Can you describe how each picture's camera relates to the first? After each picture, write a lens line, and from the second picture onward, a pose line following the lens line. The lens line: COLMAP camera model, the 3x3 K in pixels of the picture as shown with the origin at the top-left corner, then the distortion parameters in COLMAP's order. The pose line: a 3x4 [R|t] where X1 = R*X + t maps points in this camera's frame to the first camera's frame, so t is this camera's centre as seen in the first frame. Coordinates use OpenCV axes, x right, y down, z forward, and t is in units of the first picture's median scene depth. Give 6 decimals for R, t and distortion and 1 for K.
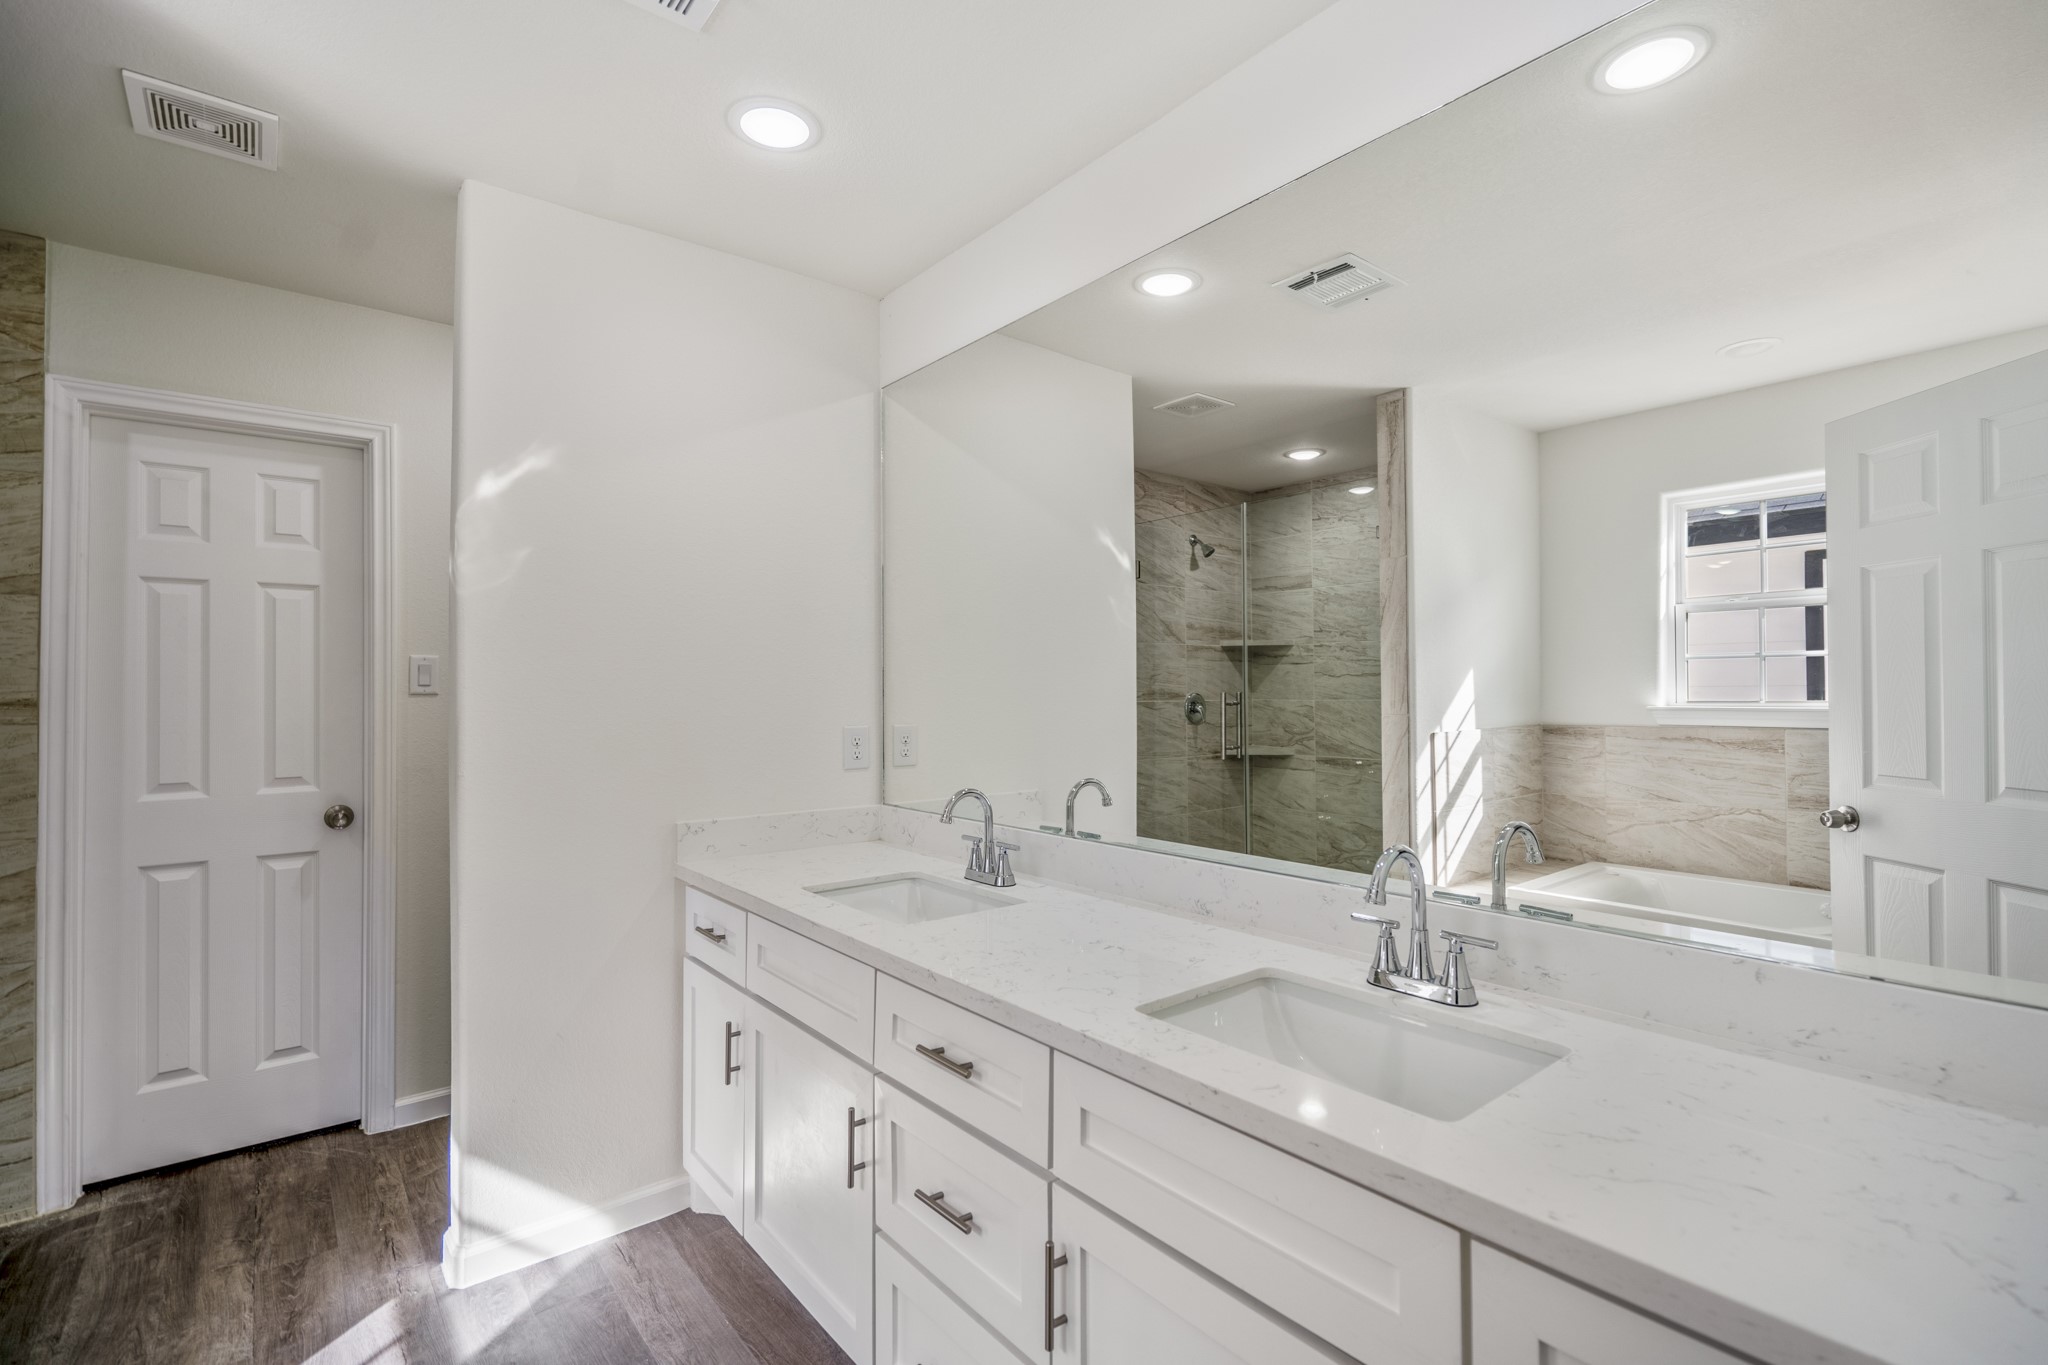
lens RADIAL K [[942.9, 0, 1033.5], [0, 942.9, 681.2], [0, 0, 1]] dist [0.007984, -0.003579]
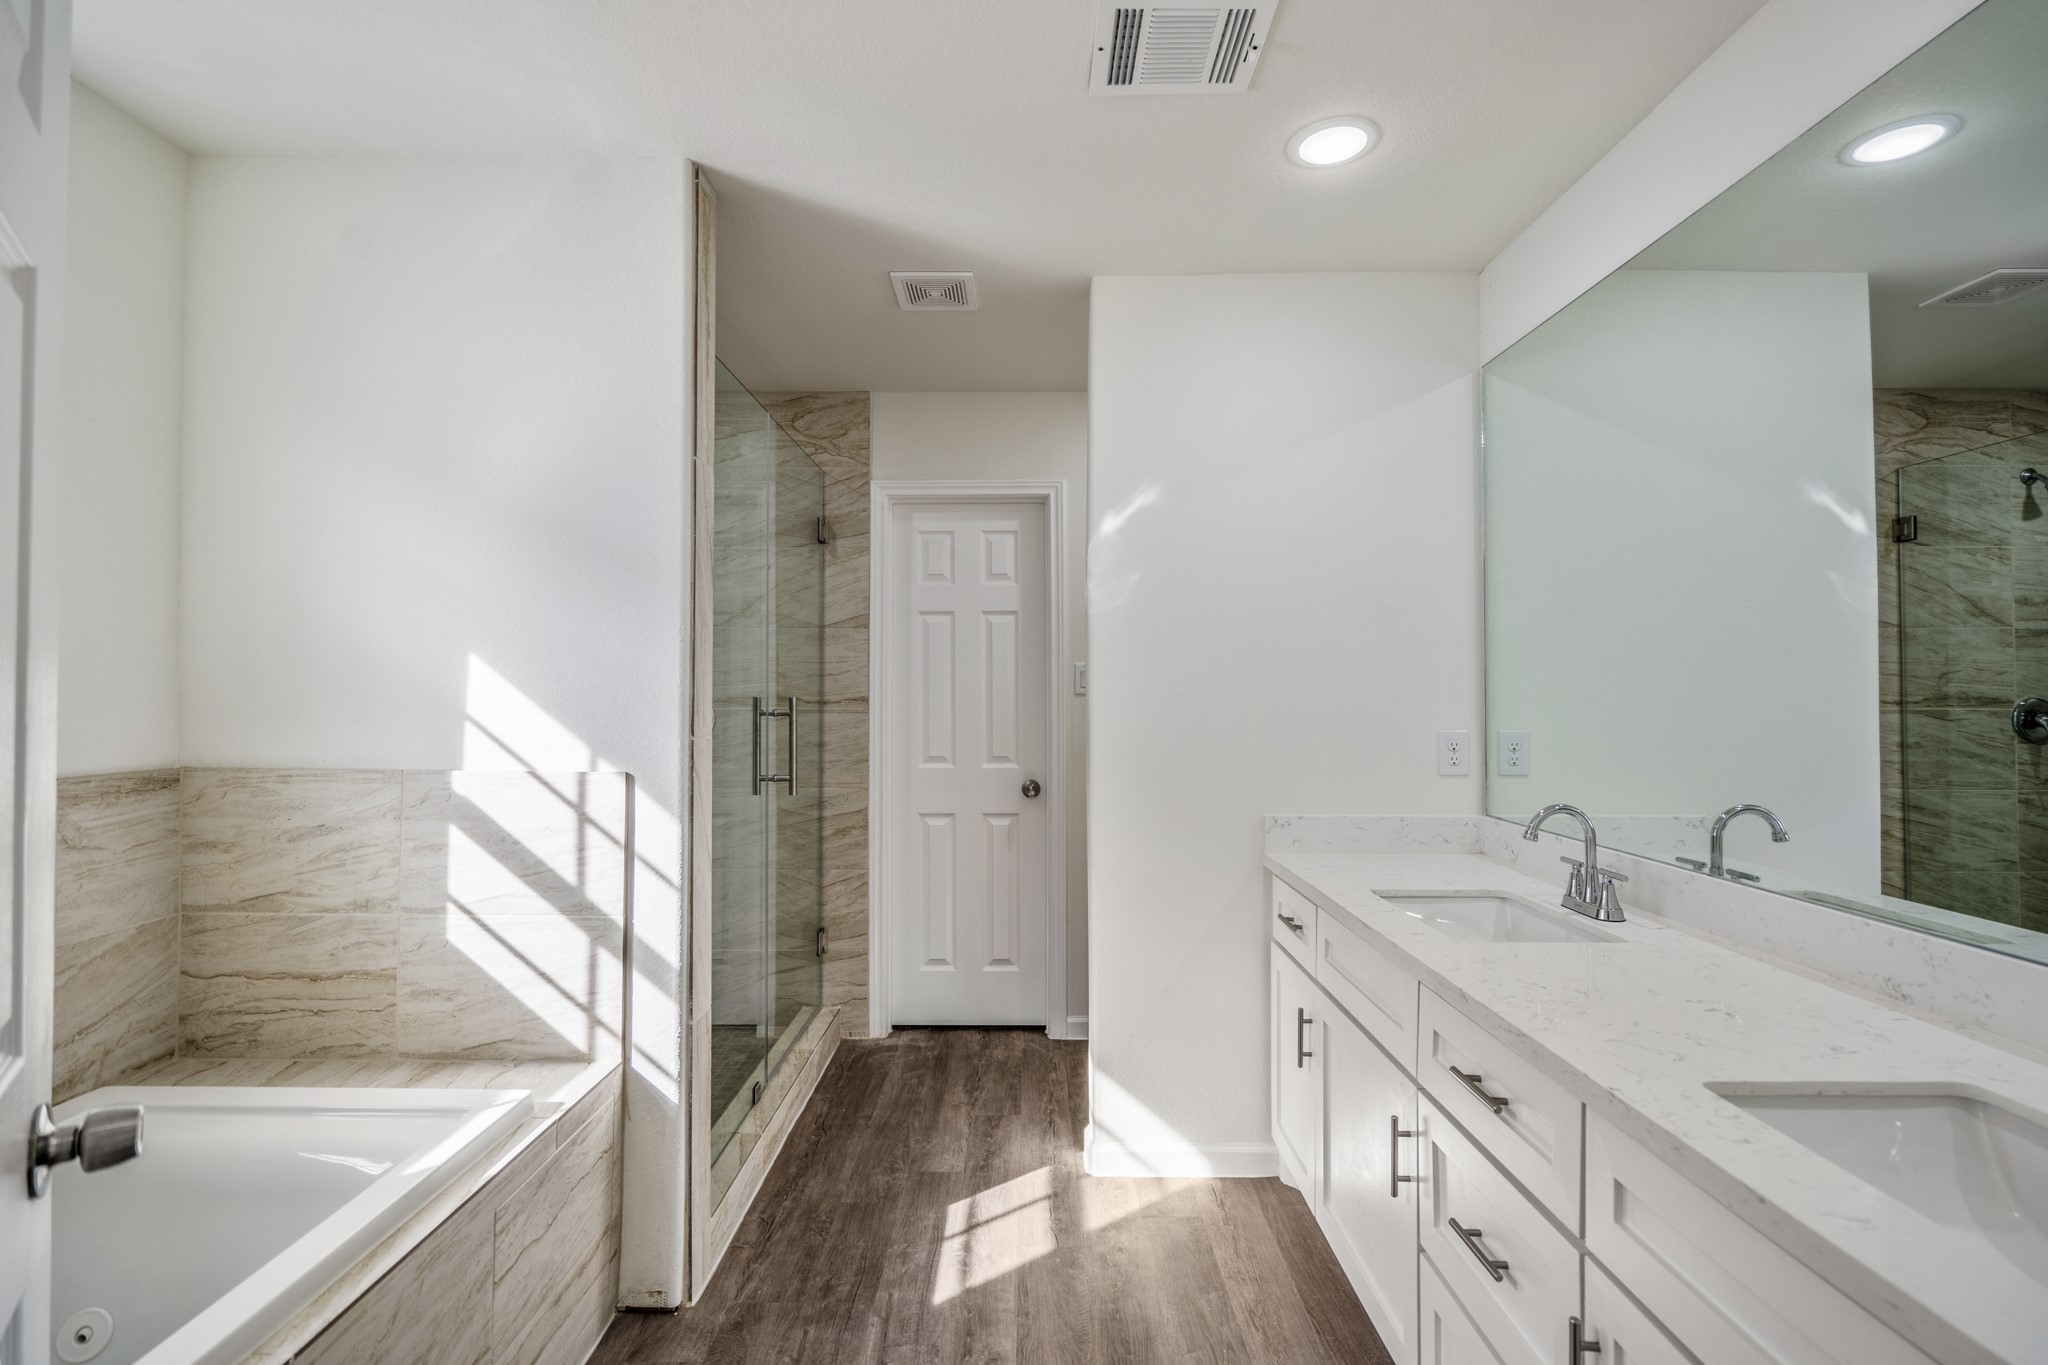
lens RADIAL K [[942.9, 0, 1017.9], [0, 942.9, 684.5], [0, 0, 1]] dist [0.007984, -0.003579]
pose [[0.768379, -0.001473, -0.639994, 0.096248], [0.003322, 0.999993, 0.001687, -0.002011], [0.639987, -0.003423, 0.768378, -0.007118]]
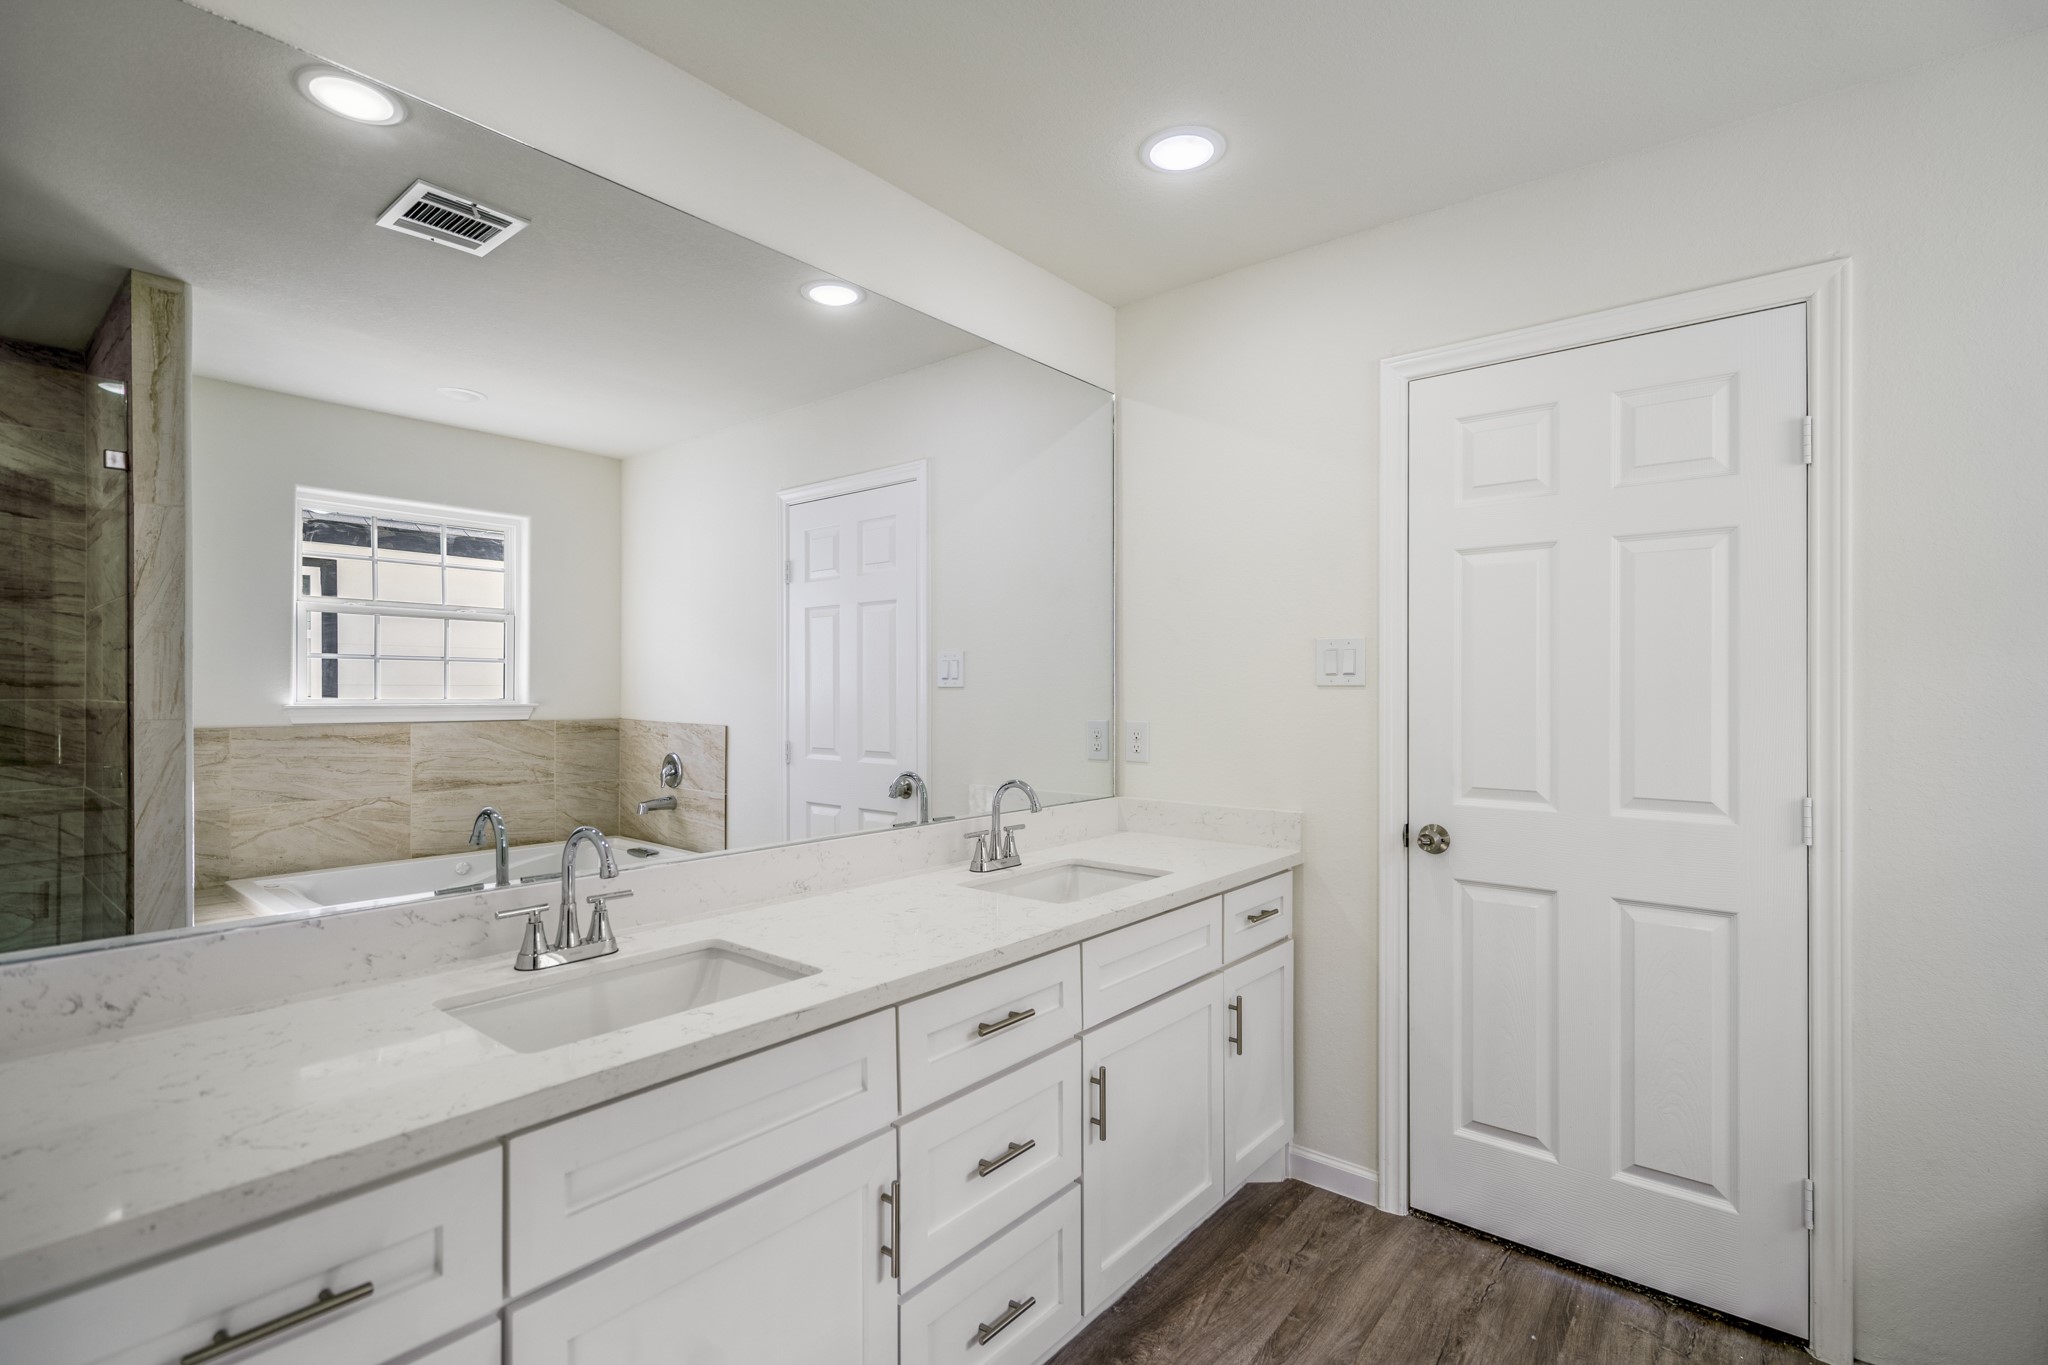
lens RADIAL K [[942.9, 0, 1046.1], [0, 942.9, 692.2], [0, 0, 1]] dist [0.007984, -0.003579]
pose [[-0.212939, 0.002909, 0.977061, -0.725217], [-0.013868, 0.999886, -0.006000, 0.013732], [-0.976967, -0.014827, -0.212875, 0.732337]]
